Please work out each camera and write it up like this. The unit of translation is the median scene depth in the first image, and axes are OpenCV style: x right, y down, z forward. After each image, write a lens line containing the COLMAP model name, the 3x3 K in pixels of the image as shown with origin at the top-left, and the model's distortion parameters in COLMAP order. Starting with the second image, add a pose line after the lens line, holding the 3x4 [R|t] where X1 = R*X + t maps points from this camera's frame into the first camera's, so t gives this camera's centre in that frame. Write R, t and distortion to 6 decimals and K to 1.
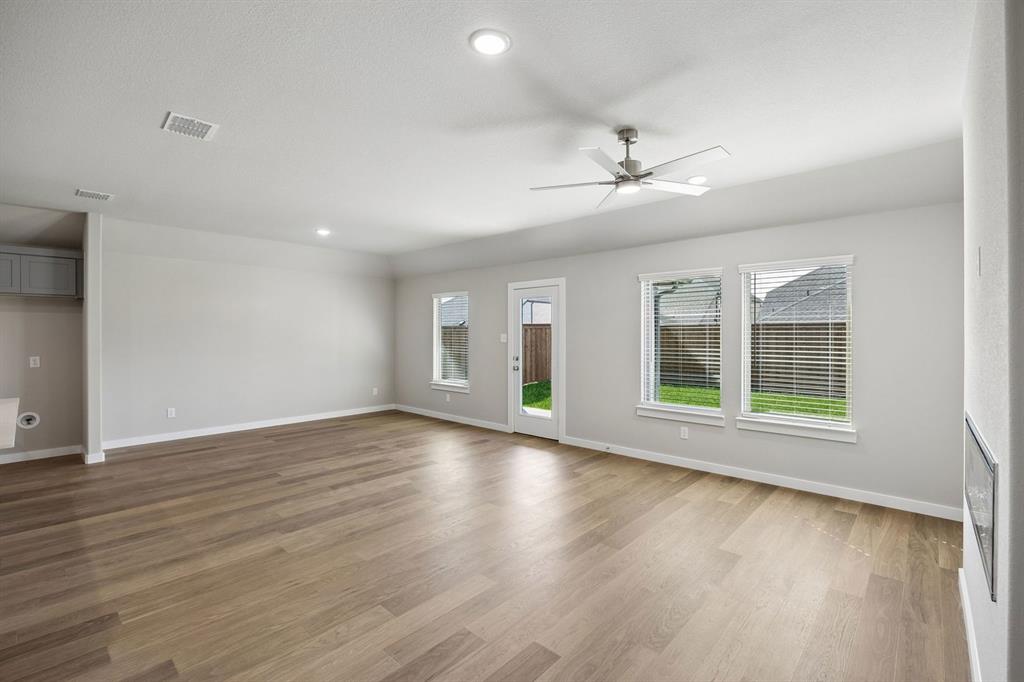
lens RADIAL K [[453.5, 0, 515.7], [0, 453.5, 333.2], [0, 0, 1]] dist [-0.012159, -0.000613]
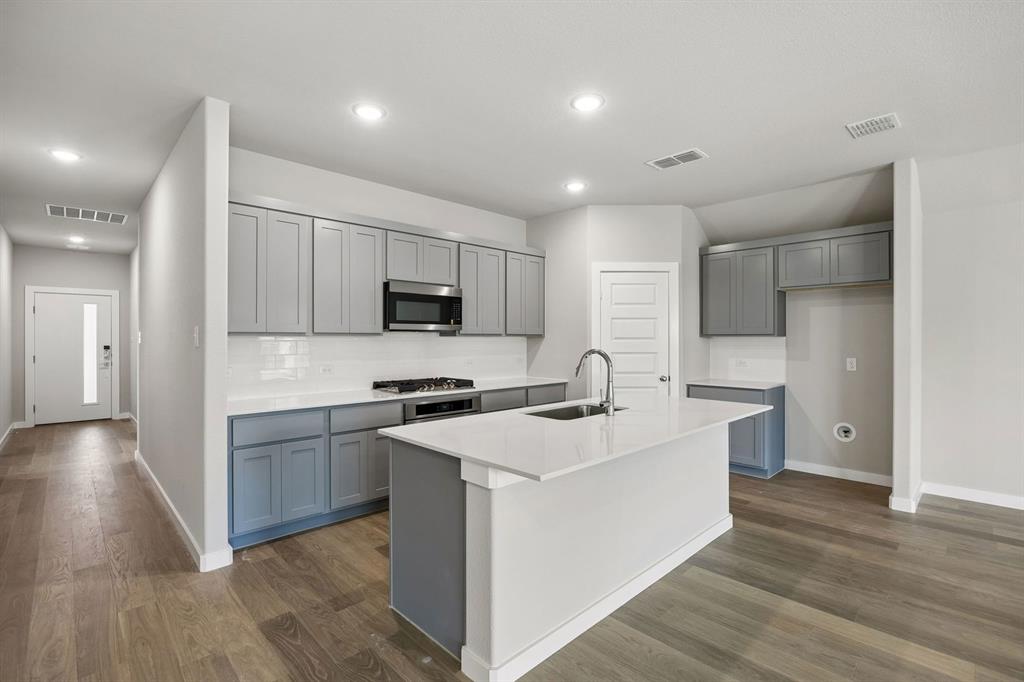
lens RADIAL K [[466.8, 0, 521.8], [0, 466.8, 338.6], [0, 0, 1]] dist [-0.016332, 0.002405]
pose [[-0.056436, -0.000973, -0.998406, -0.216115], [0.002689, 0.999996, -0.001126, 0.019321], [0.998403, -0.002749, -0.056433, 0.542080]]
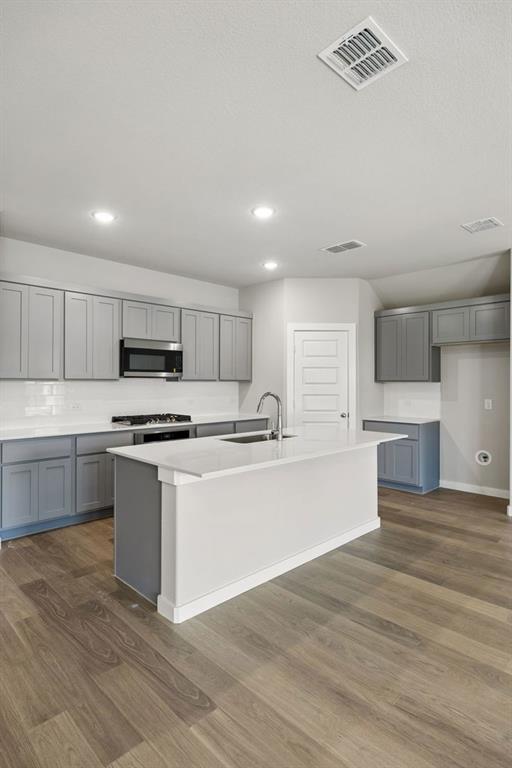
lens RADIAL K [[410.2, 0, 258.4], [0, 410.2, 380.6], [0, 0, 1]] dist [0.001998, -0.004900]
pose [[-0.055910, -0.005374, -0.998421, -0.081722], [-0.000071, 0.999986, -0.005378, 0.016116], [0.998436, -0.000230, -0.055909, 0.636602]]
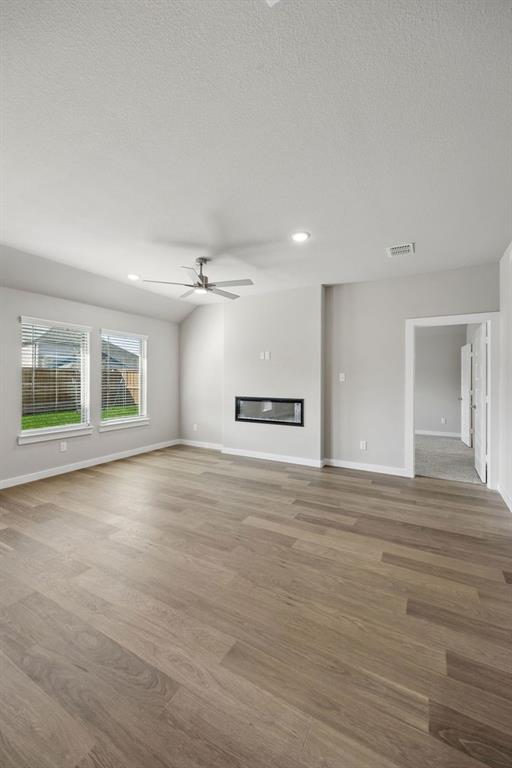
lens RADIAL K [[305.4, 0, 258.0], [0, 305.4, 380.2], [0, 0, 1]] dist [0.004188, -0.000372]
pose [[-0.222850, -0.005362, 0.974838, -0.752406], [-0.006615, 0.999970, 0.003988, 0.024037], [-0.974830, -0.005559, -0.222878, 0.792633]]
